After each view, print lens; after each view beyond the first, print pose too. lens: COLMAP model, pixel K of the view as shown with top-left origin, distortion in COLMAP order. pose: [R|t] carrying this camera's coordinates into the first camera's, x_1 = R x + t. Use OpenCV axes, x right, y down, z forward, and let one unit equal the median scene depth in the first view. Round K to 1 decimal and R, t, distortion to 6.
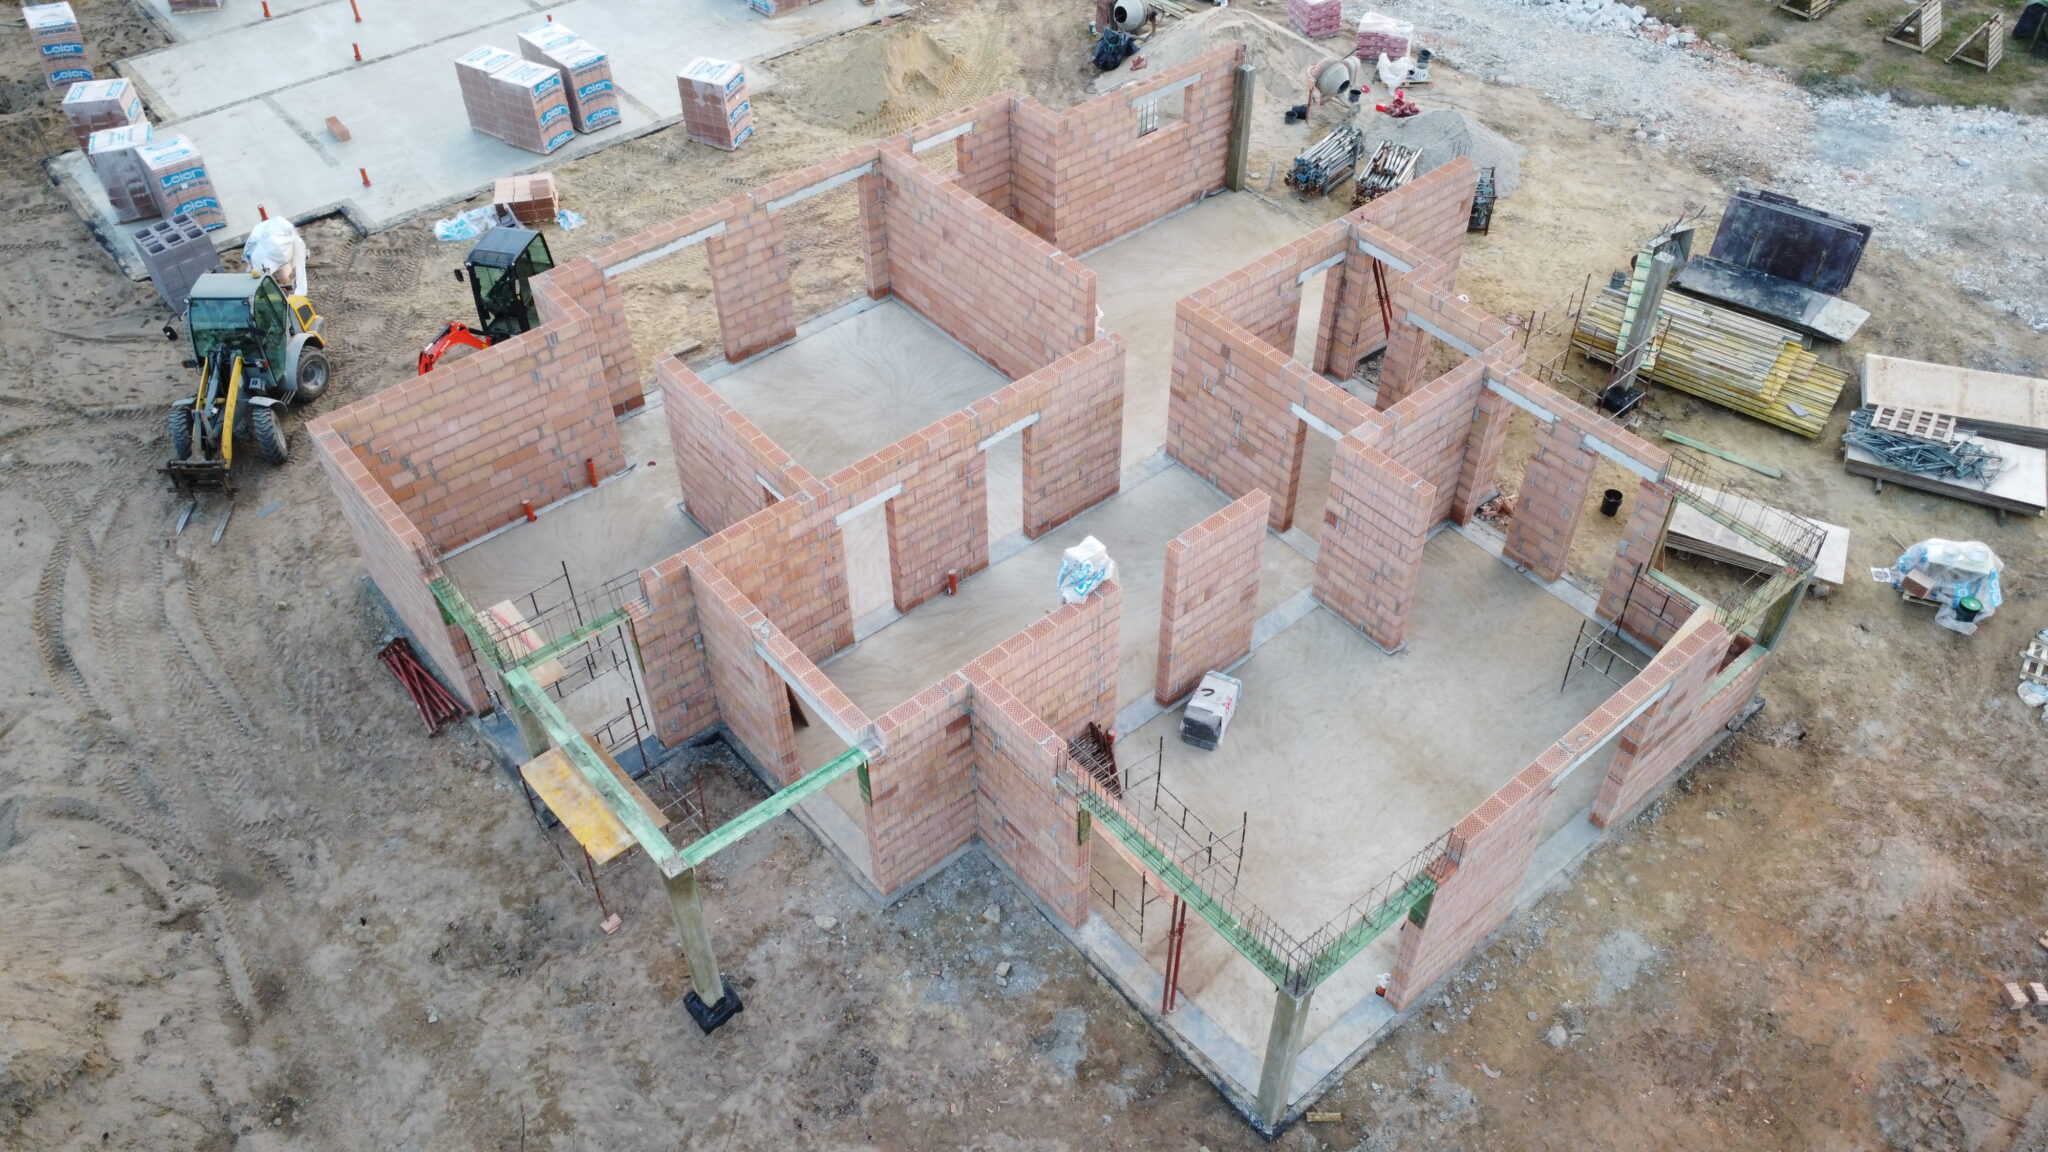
lens RADIAL K [[1539.6, 0, 1033.8], [0, 1539.6, 581.1], [0, 0, 1]] dist [0.000446, -0.004641]
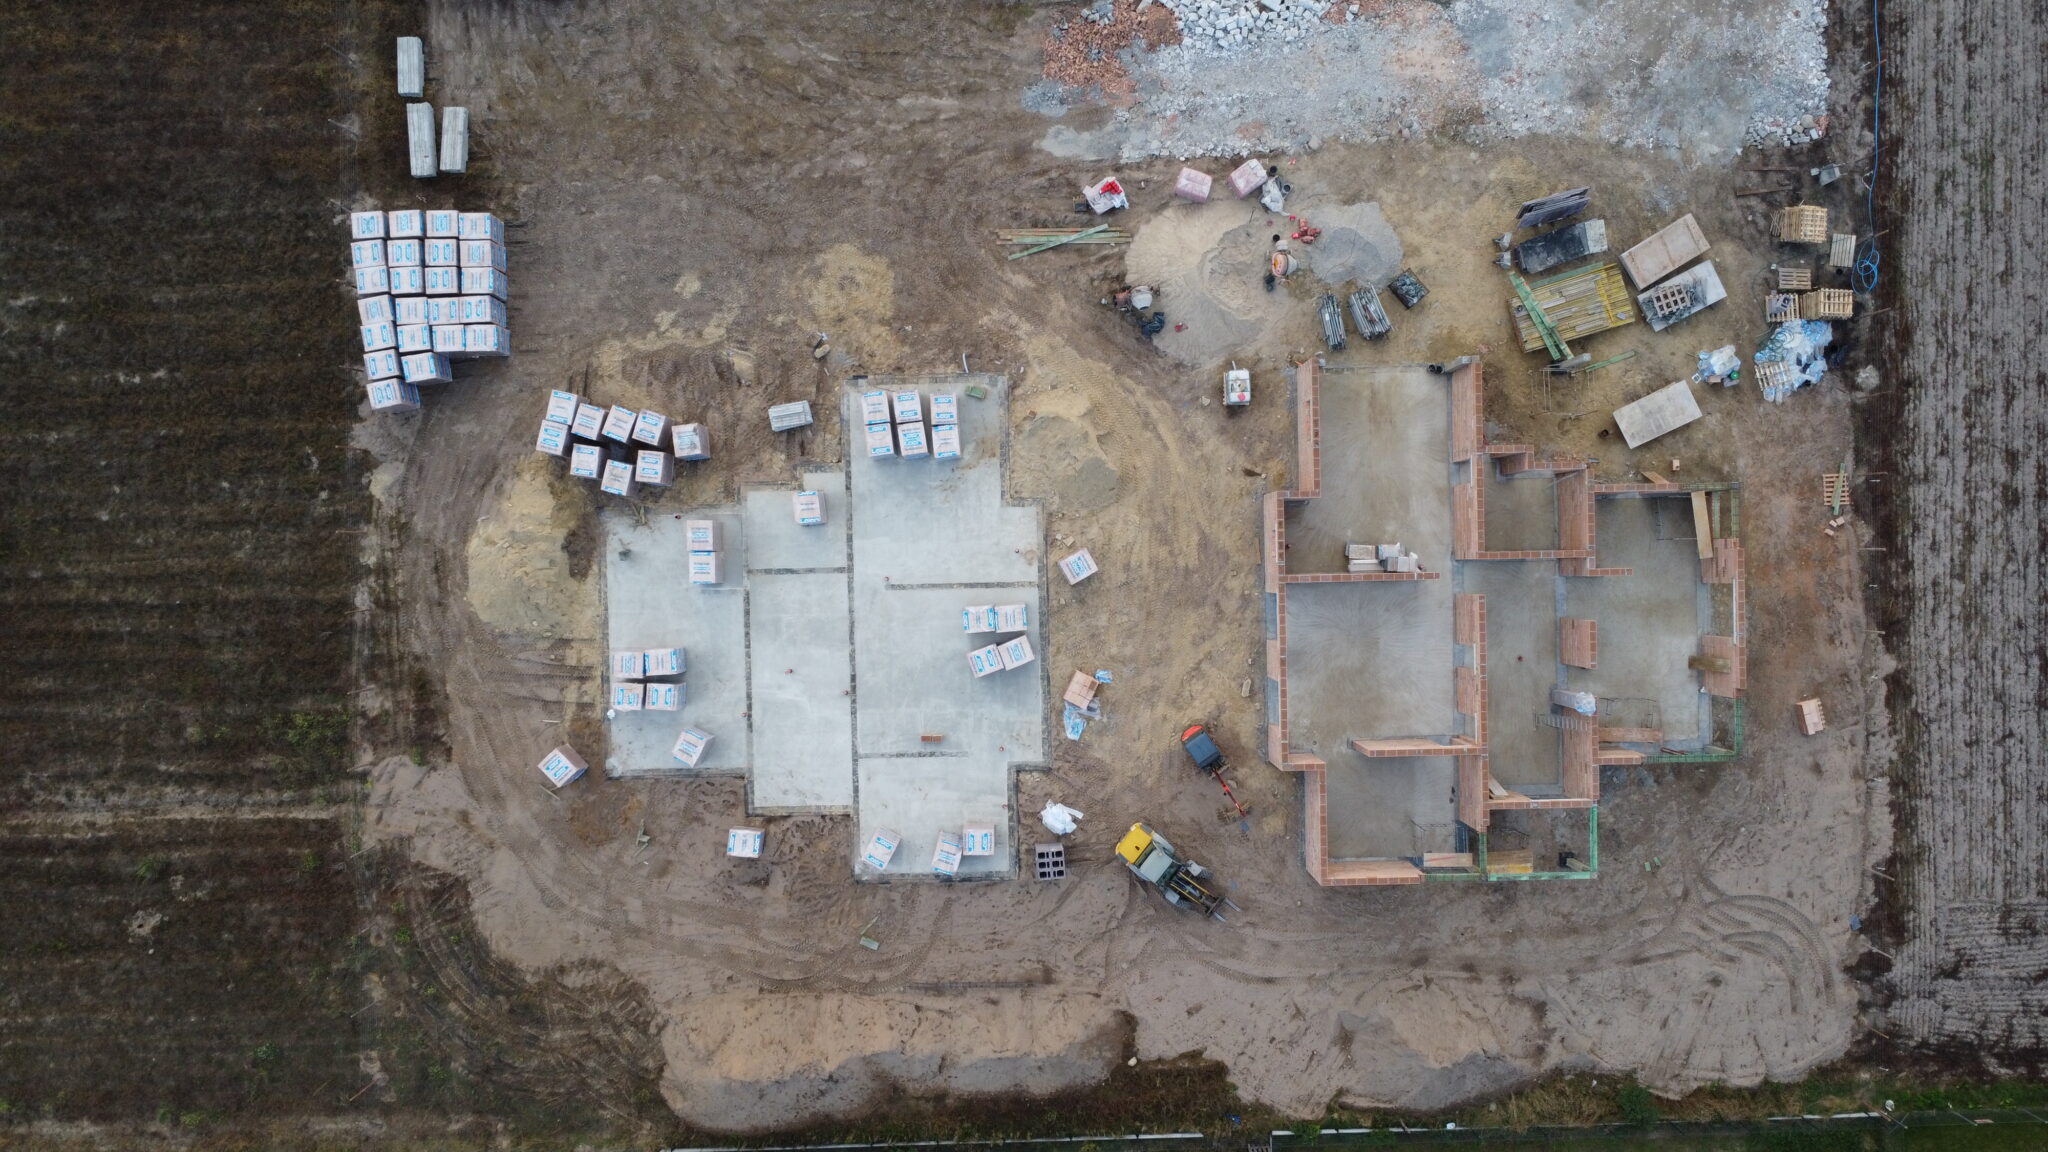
lens RADIAL K [[1539.6, 0, 1033.8], [0, 1539.6, 581.1], [0, 0, 1]] dist [0.000446, -0.004641]
pose [[0.629067, -0.777337, -0.004560, -0.411352], [0.539778, 0.432584, 0.722157, -2.654173], [-0.559387, -0.456747, 0.691714, -0.277786]]
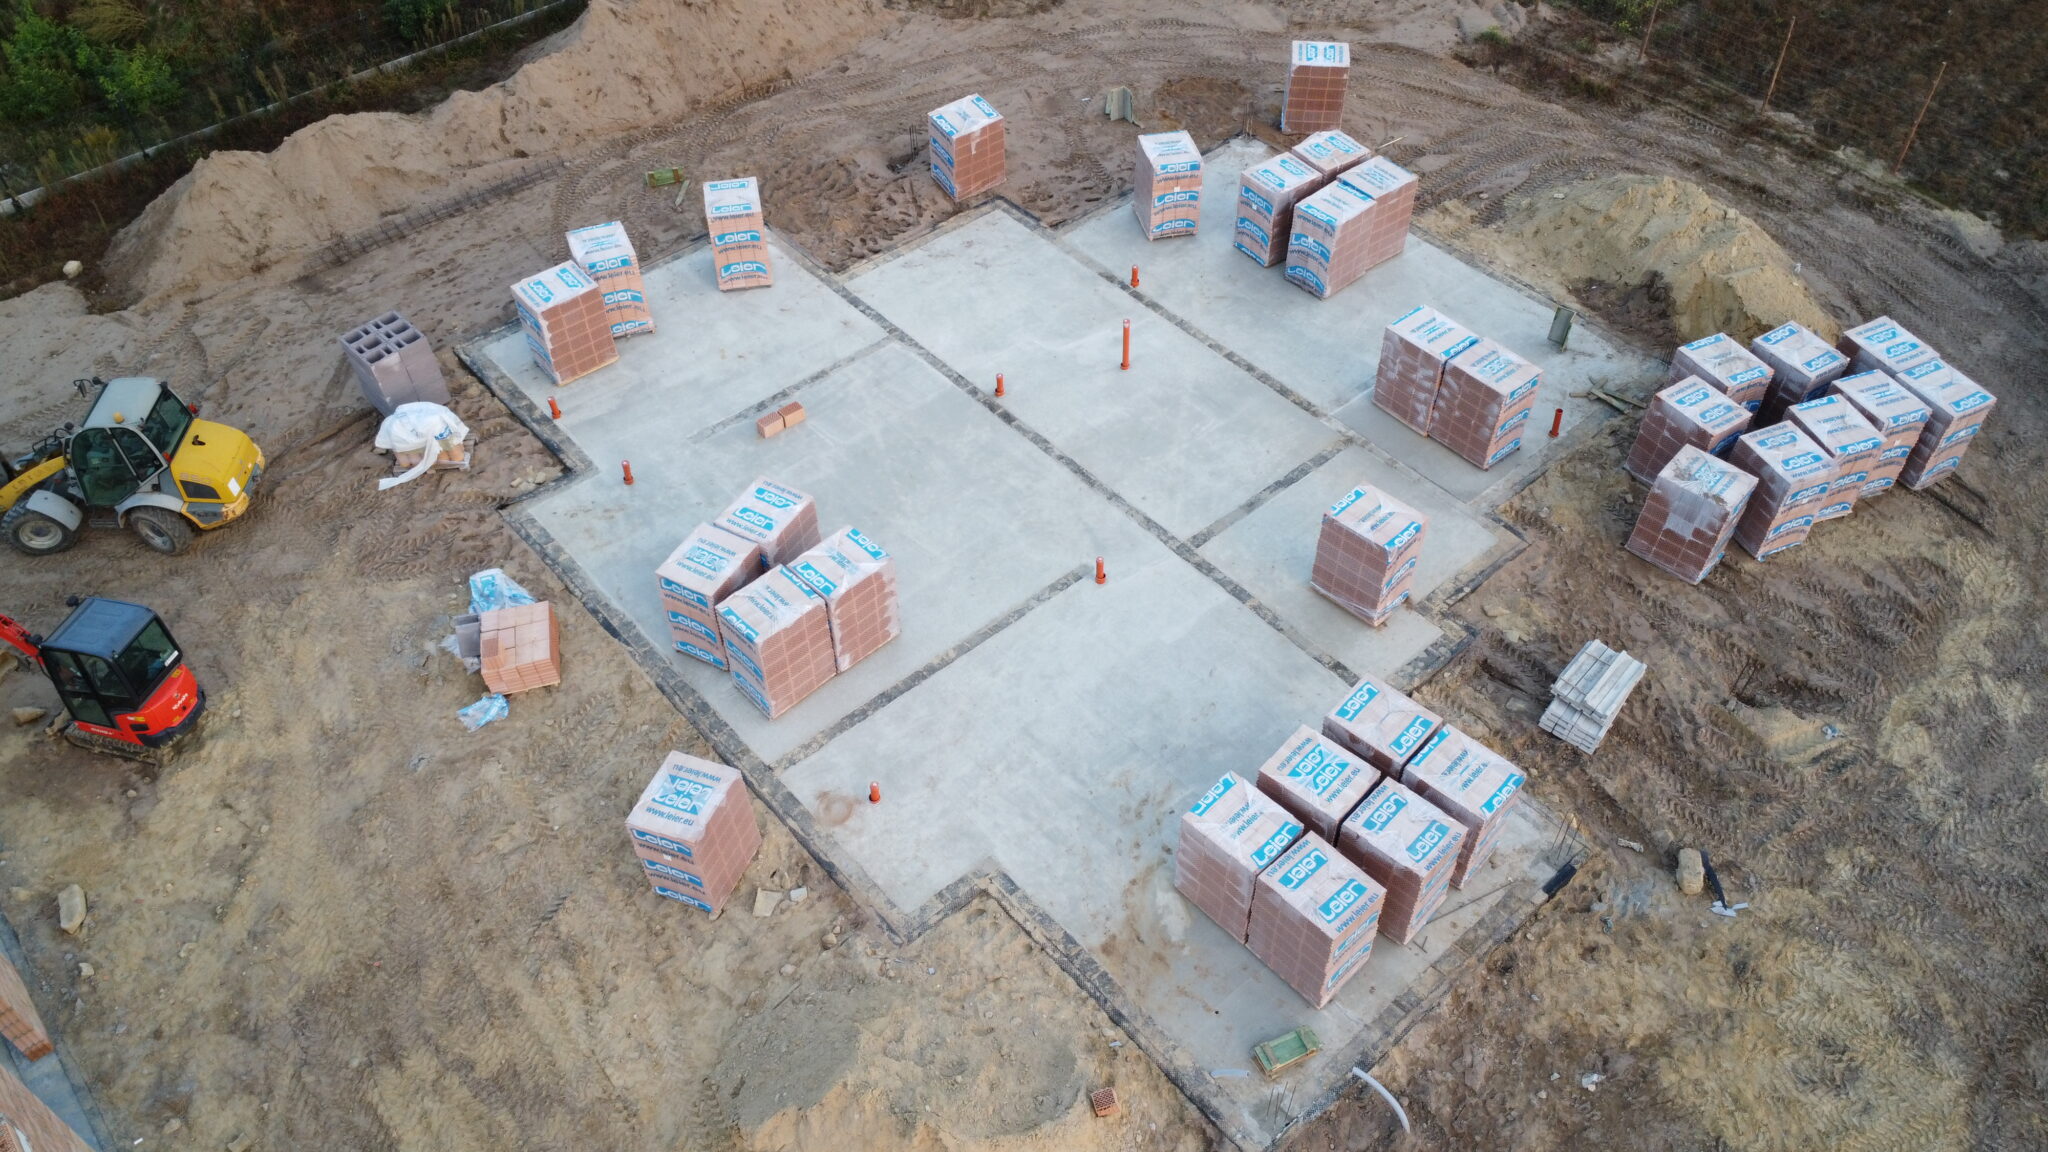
lens RADIAL K [[1539.6, 0, 1033.8], [0, 1539.6, 581.1], [0, 0, 1]] dist [0.000446, -0.004641]
pose [[0.016672, 0.733860, -0.679096, 0.192553], [-0.696122, 0.496062, 0.518976, -1.253081], [0.717730, 0.464081, 0.519126, 1.274212]]
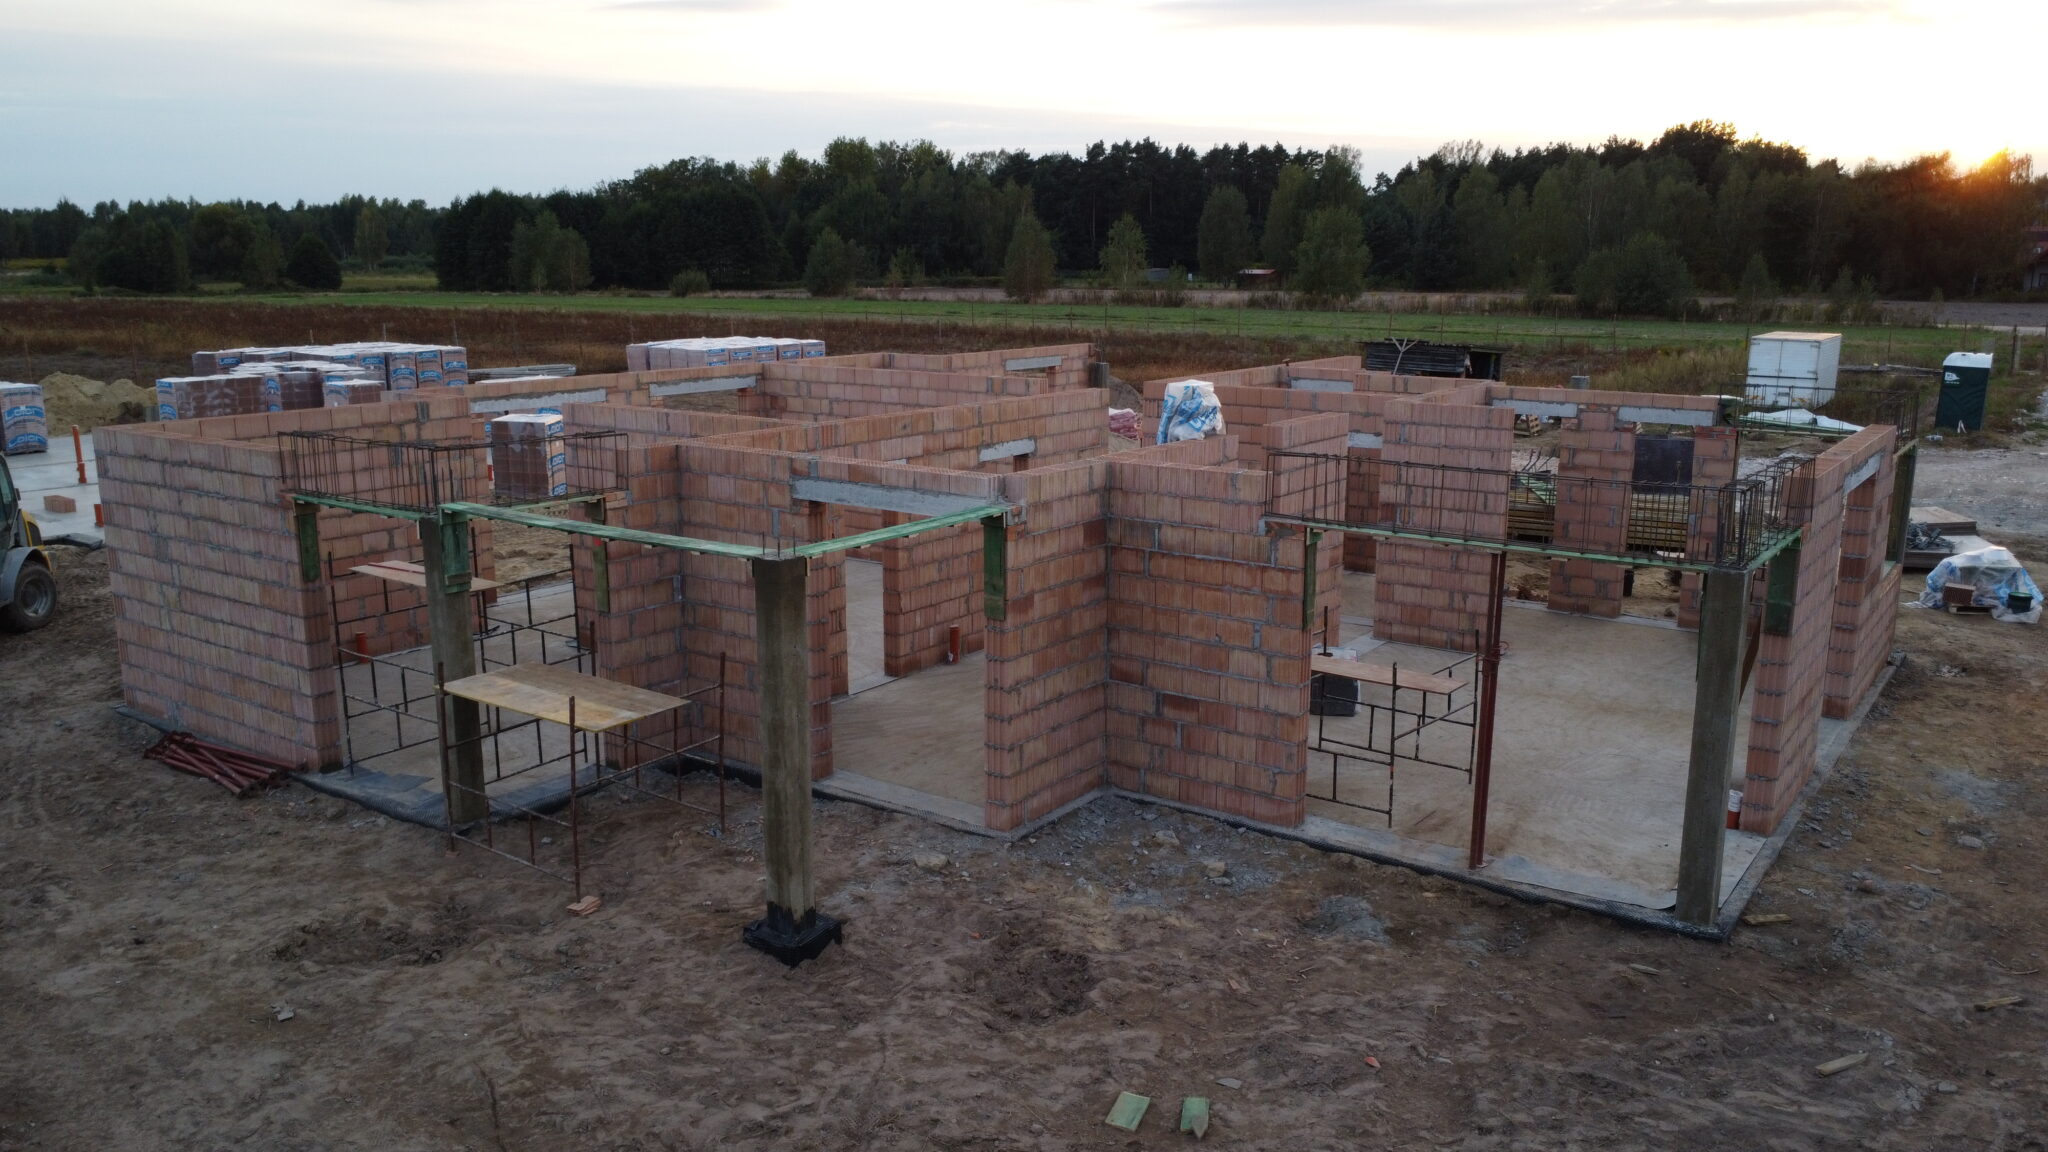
lens RADIAL K [[1539.6, 0, 1033.8], [0, 1539.6, 581.1], [0, 0, 1]] dist [0.000446, -0.004641]
pose [[0.968684, -0.049519, 0.243308, -0.243258], [0.170554, 0.844856, -0.507079, 0.454828], [-0.180450, 0.532697, 0.826845, 0.388471]]
